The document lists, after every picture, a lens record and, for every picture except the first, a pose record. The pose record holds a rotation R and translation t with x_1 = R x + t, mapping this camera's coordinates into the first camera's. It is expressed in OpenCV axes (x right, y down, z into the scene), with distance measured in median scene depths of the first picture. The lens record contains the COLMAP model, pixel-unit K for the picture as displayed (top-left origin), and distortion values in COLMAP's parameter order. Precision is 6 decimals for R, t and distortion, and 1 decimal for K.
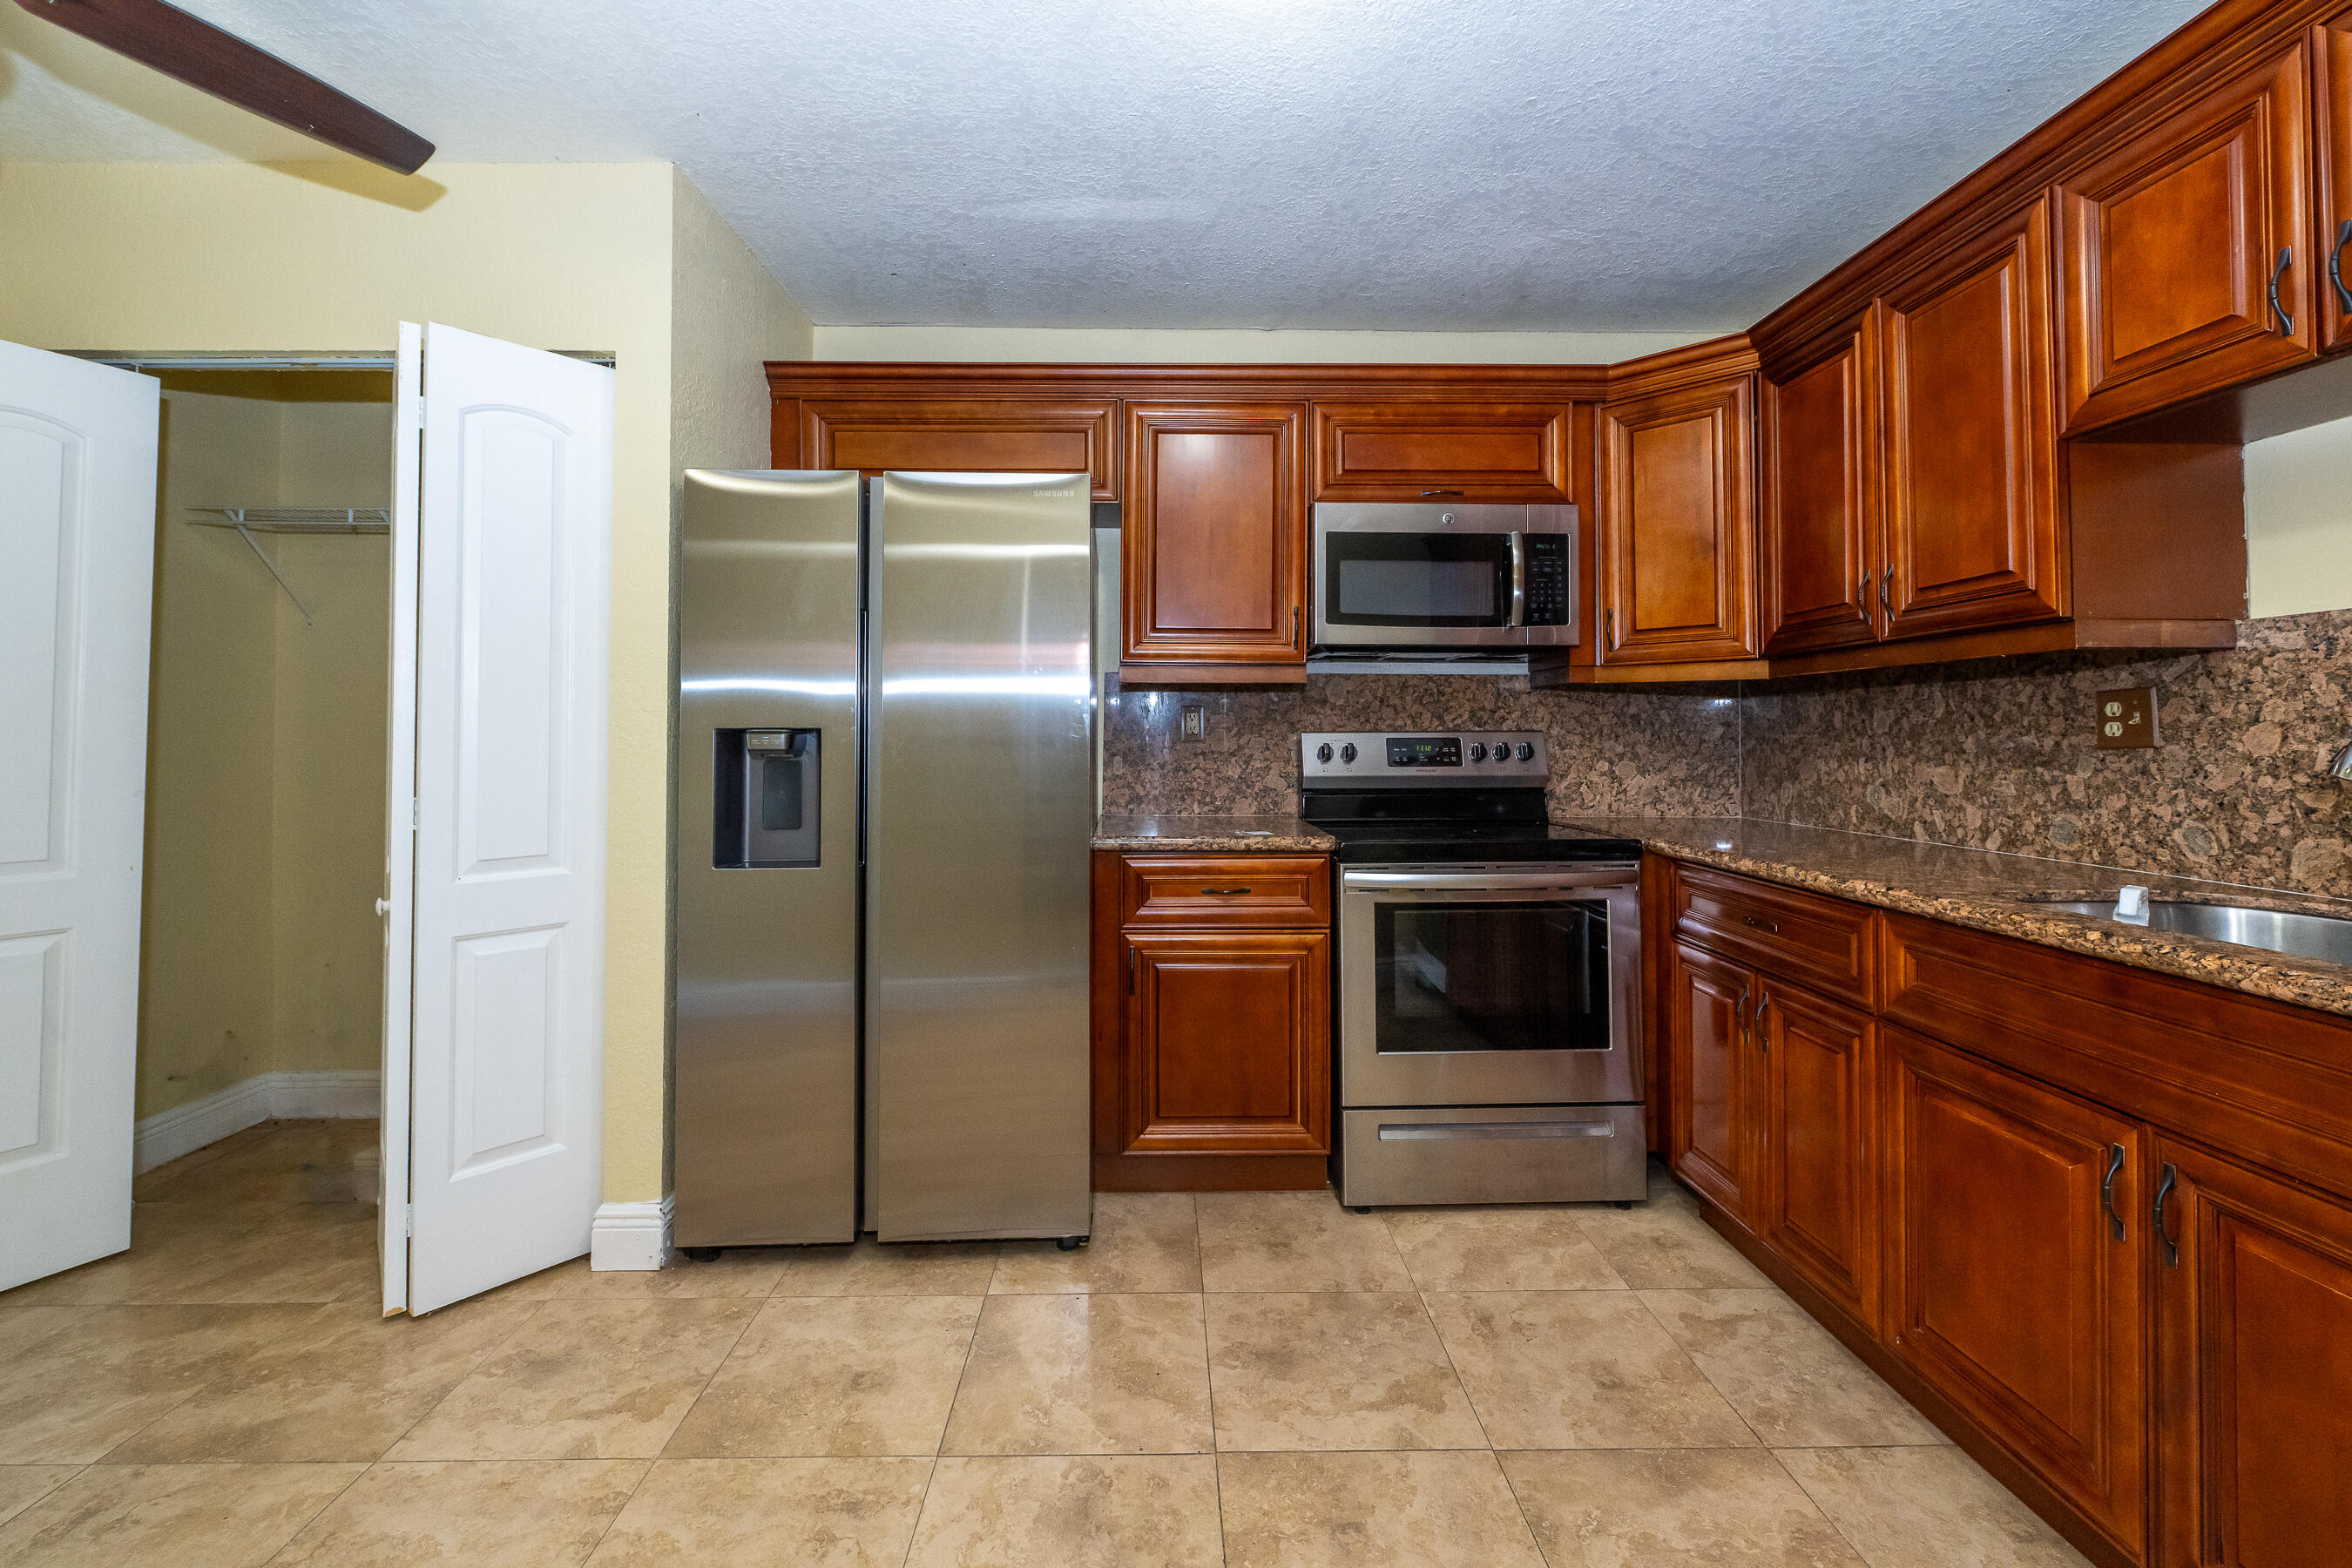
lens RADIAL K [[939.2, 0, 1196.6], [0, 939.2, 723.5], [0, 0, 1]] dist [0.000118, -0.000257]
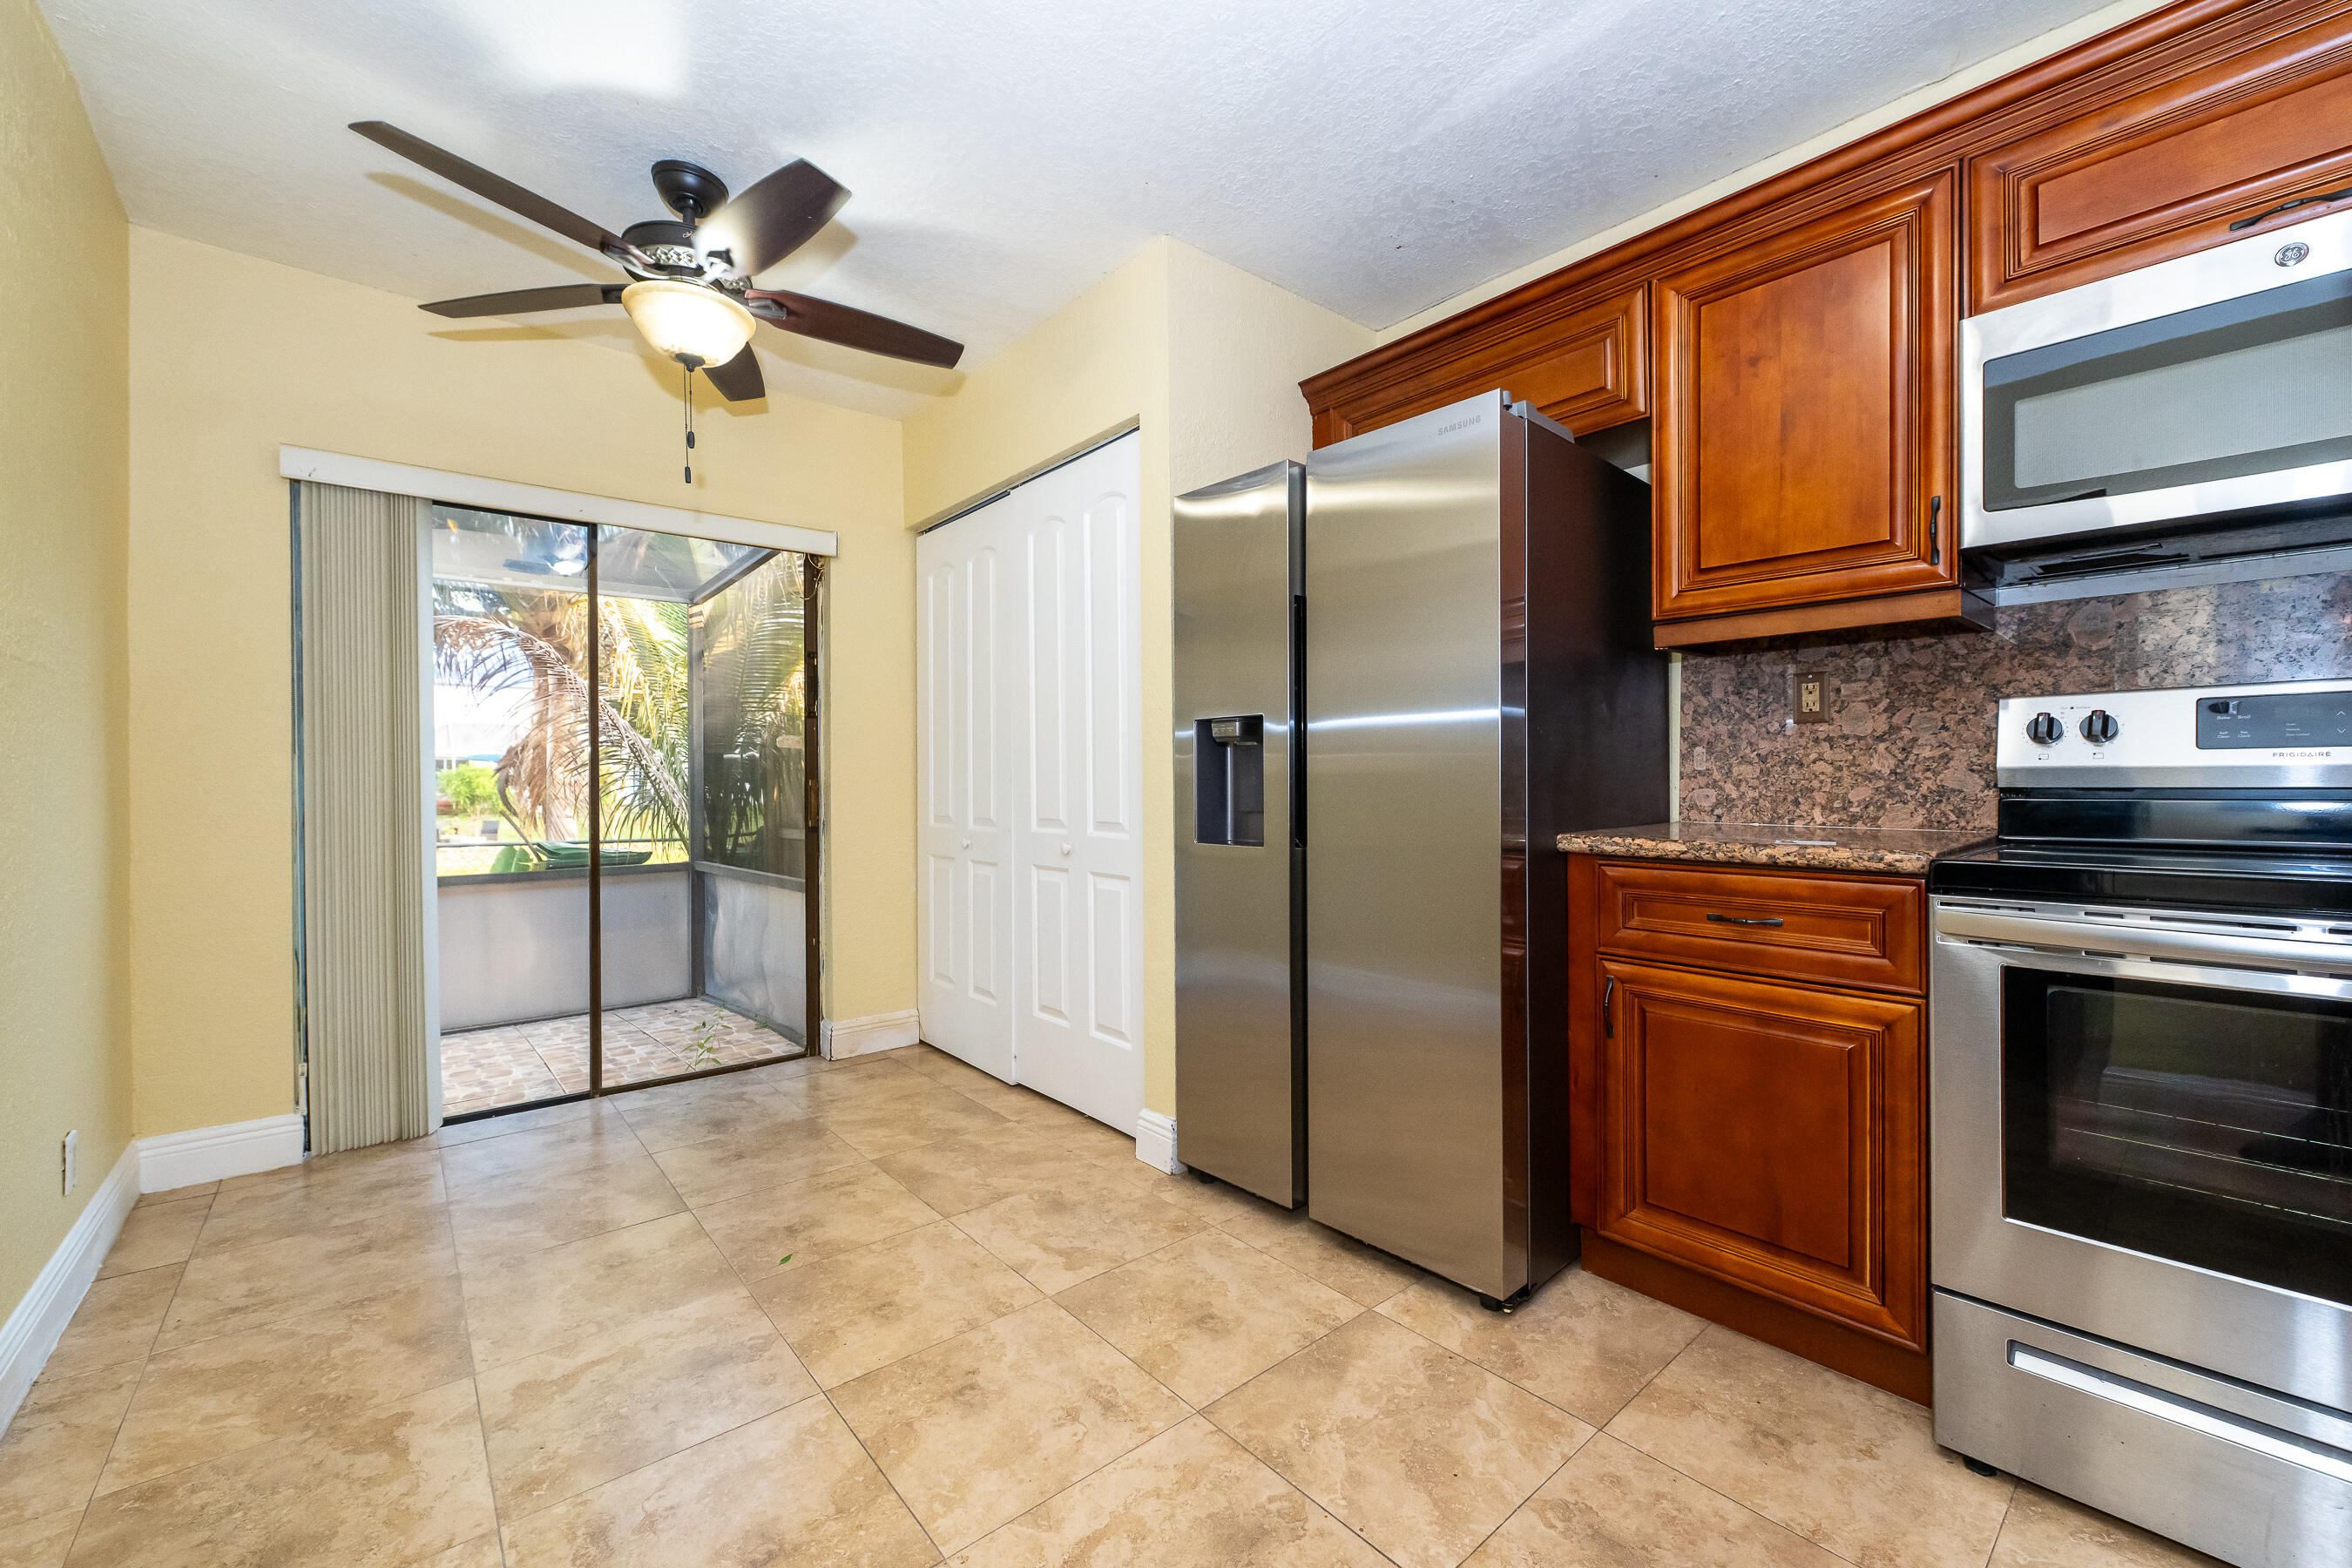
lens RADIAL K [[939.2, 0, 1183.4], [0, 939.2, 781.3], [0, 0, 1]] dist [0.000118, -0.000257]
pose [[0.638938, -0.002046, -0.769255, 0.316868], [0.023414, 0.999585, 0.016788, 0.053258], [0.768902, -0.028738, 0.638721, 0.230998]]
